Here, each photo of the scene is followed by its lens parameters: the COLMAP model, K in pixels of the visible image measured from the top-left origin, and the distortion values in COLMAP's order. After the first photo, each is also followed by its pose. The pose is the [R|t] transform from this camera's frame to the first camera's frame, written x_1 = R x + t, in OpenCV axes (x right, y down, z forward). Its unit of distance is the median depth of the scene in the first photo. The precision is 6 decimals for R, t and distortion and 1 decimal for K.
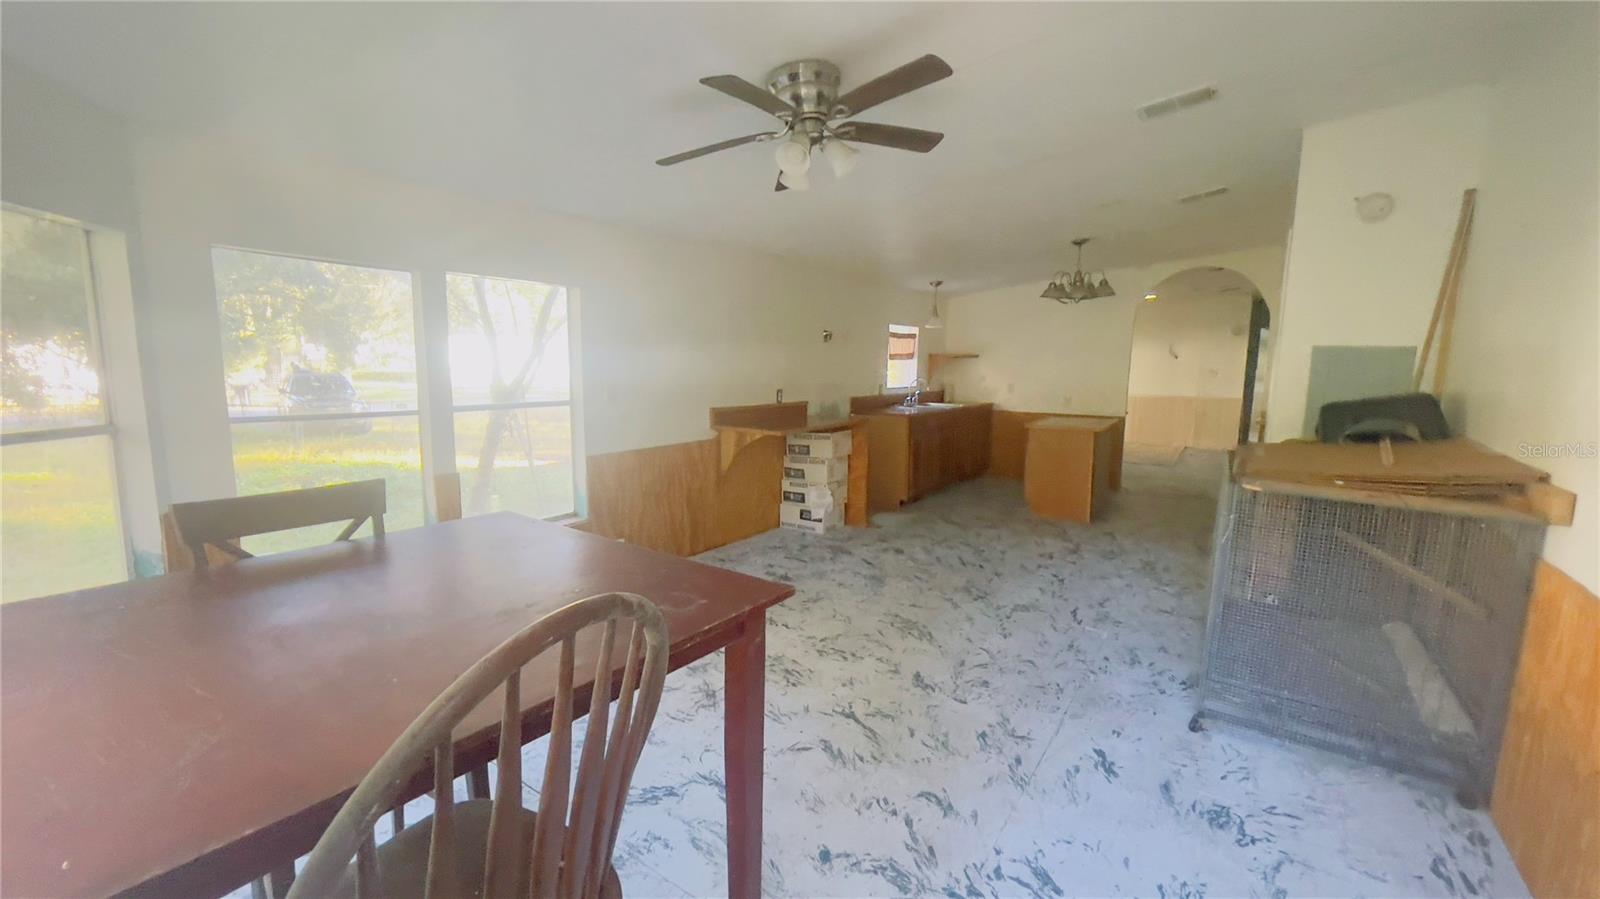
lens RADIAL K [[662.7, 0, 793.7], [0, 662.7, 447.8], [0, 0, 1]] dist [-0.009483, 0.003567]
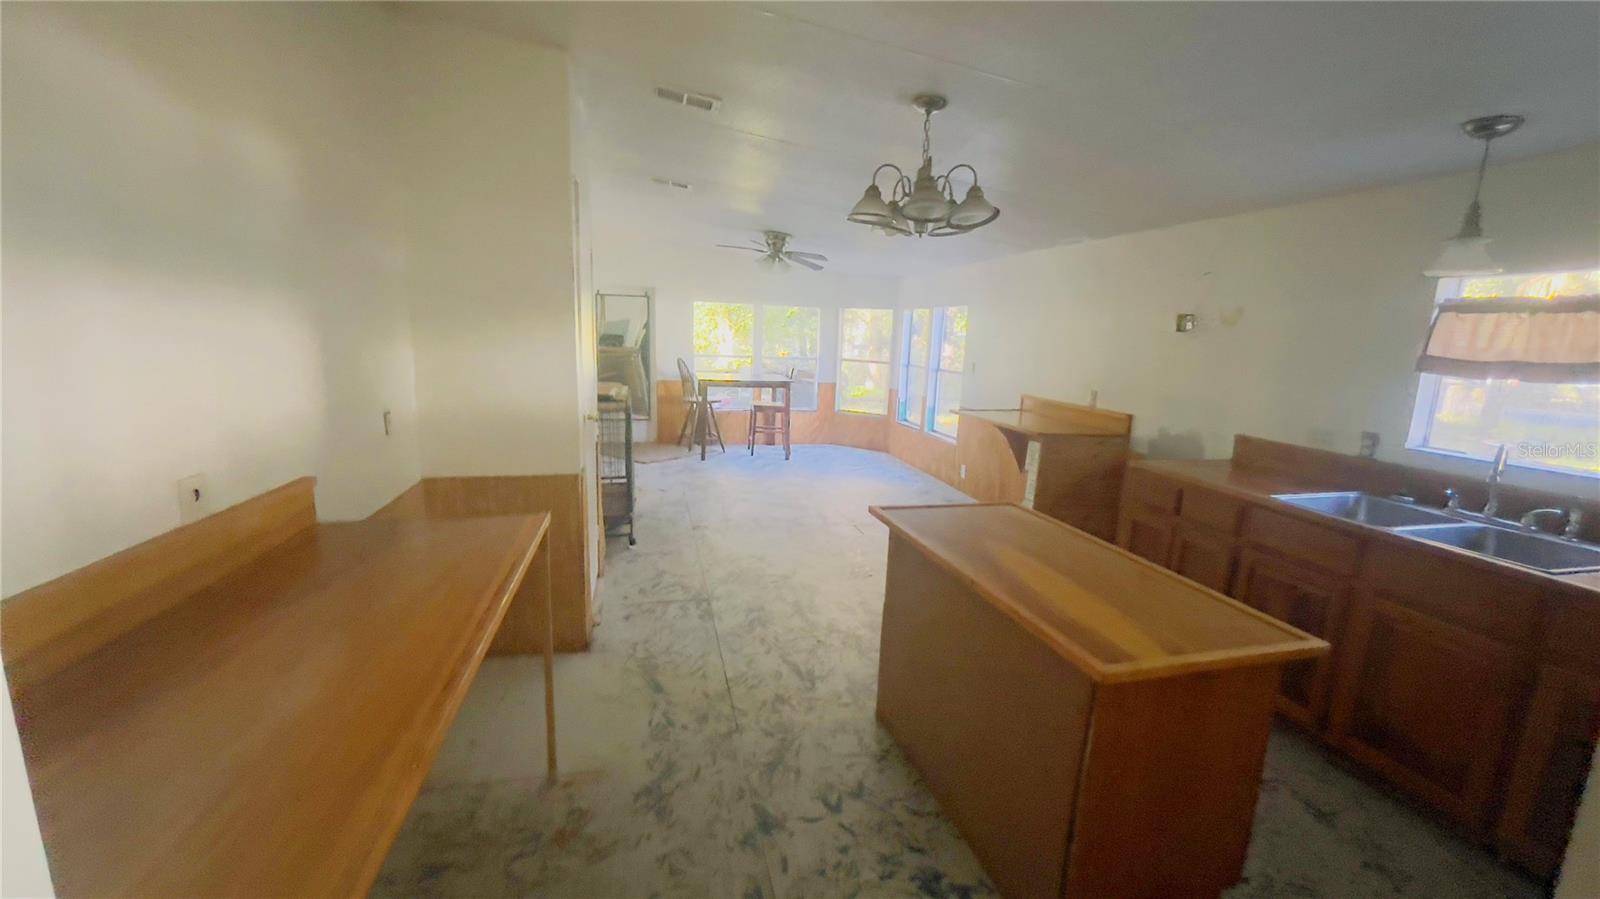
lens RADIAL K [[662.7, 0, 799.9], [0, 662.7, 458.2], [0, 0, 1]] dist [-0.009483, 0.003567]
pose [[-0.675248, 0.101930, -0.730513, 0.761943], [-0.139637, 0.954829, 0.262303, -0.156726], [0.724252, 0.279126, -0.630514, 1.146851]]
